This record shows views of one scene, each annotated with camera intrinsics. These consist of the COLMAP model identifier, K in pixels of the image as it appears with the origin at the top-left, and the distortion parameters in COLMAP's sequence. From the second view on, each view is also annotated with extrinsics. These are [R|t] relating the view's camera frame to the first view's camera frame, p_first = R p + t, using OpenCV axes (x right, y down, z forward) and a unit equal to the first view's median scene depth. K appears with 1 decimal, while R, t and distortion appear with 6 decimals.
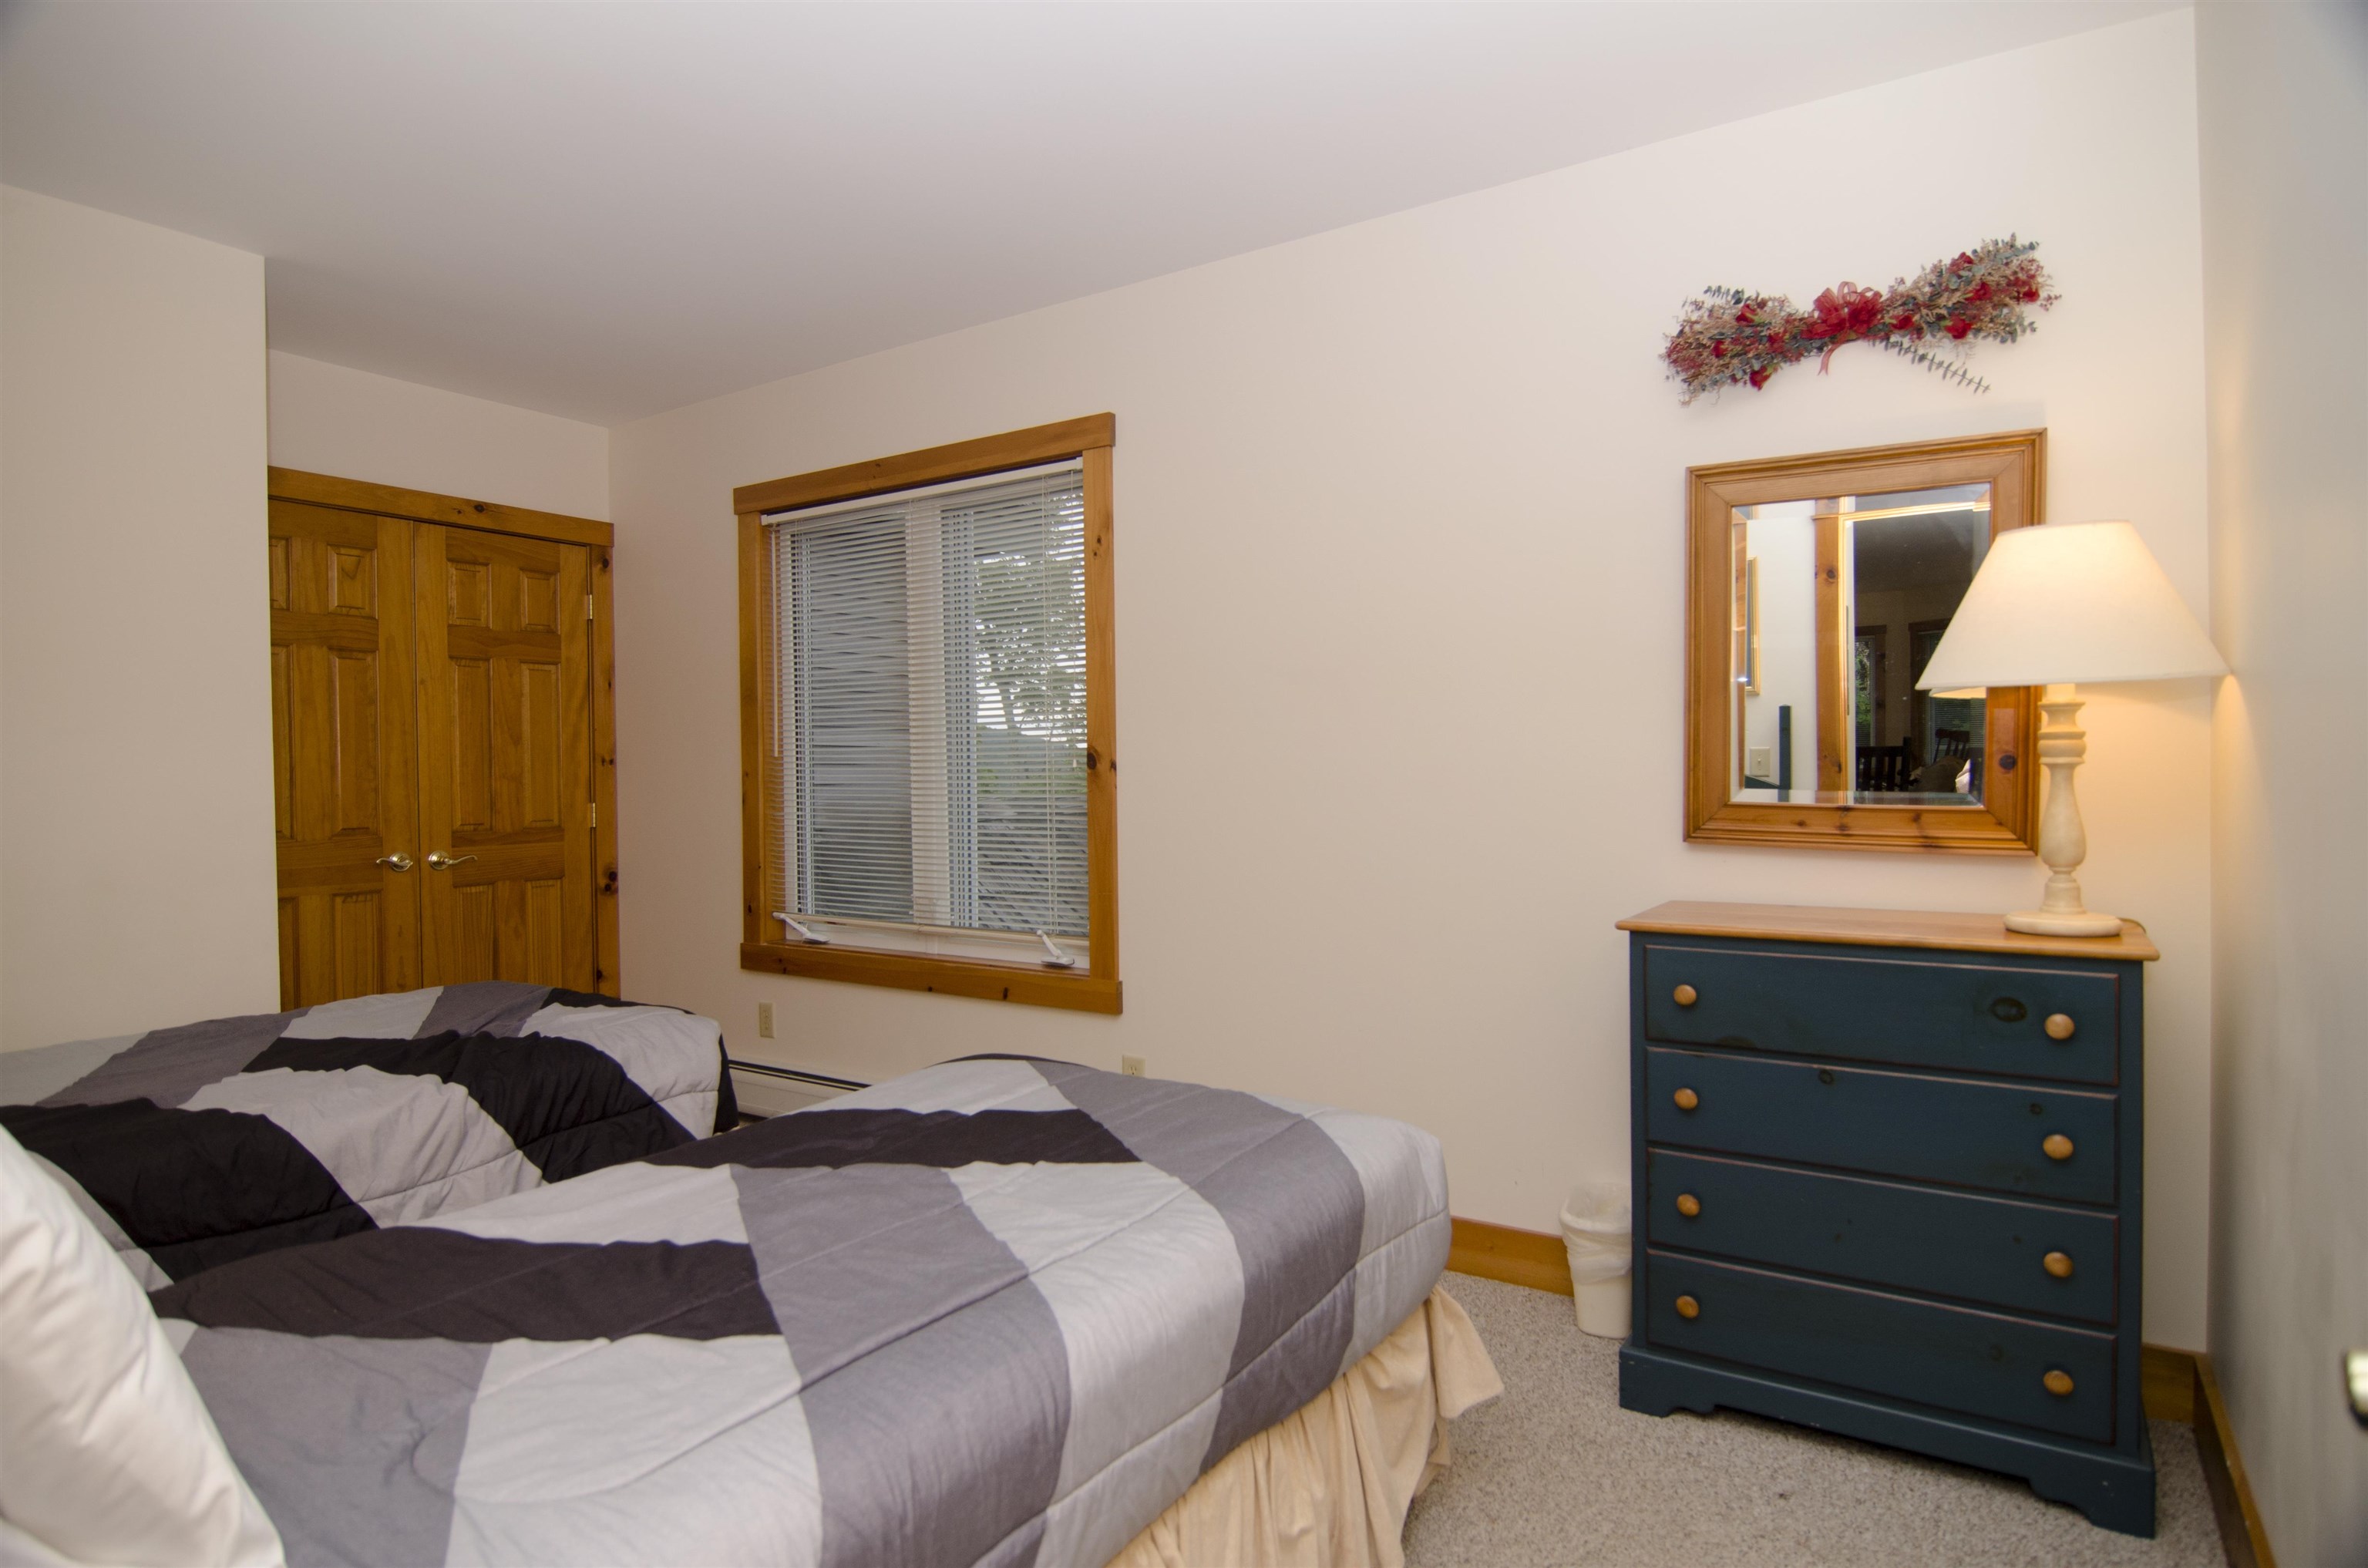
lens RADIAL K [[1271.8, 0, 1184.0], [0, 1271.8, 784.0], [0, 0, 1]] dist [-0.009000, -0.010732]
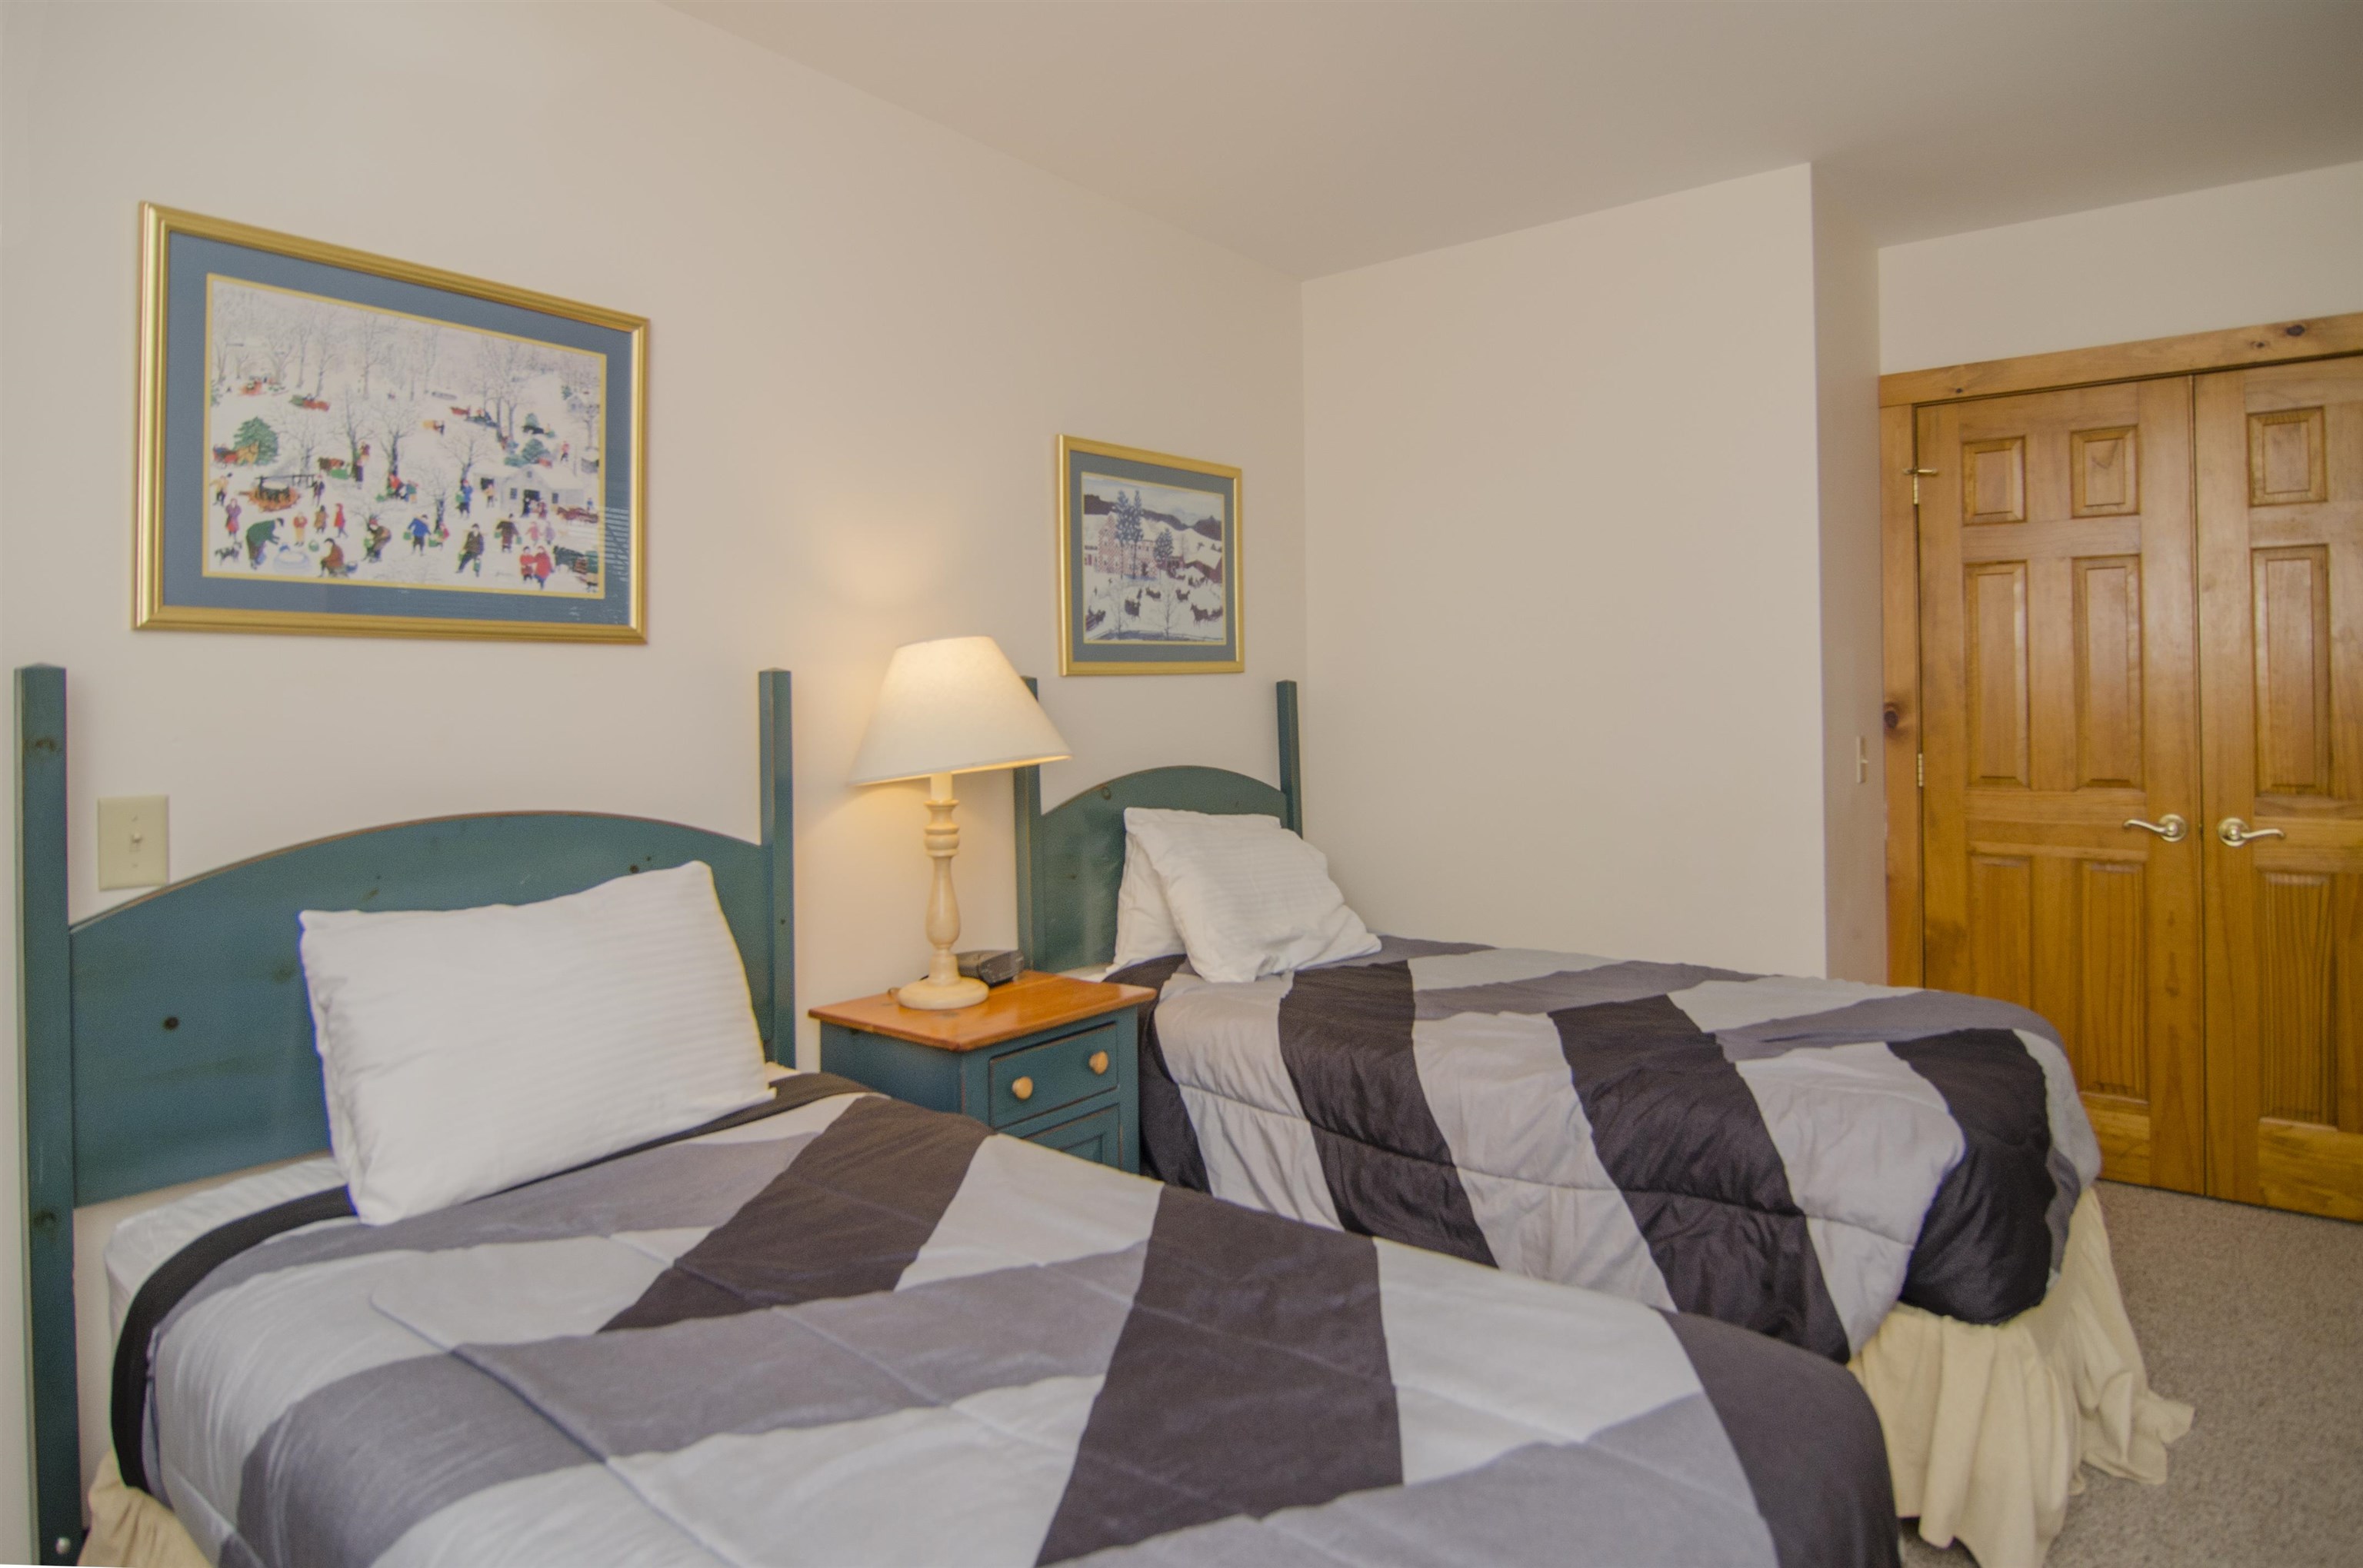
lens RADIAL K [[1332.8, 0, 1210.4], [0, 1332.8, 684.7], [0, 0, 1]] dist [-0.009374, -0.003335]
pose [[-0.072833, 0.007476, -0.997316, 0.331760], [-0.002809, 0.999966, 0.007701, -0.044719], [0.997340, 0.003363, -0.072809, 0.736591]]
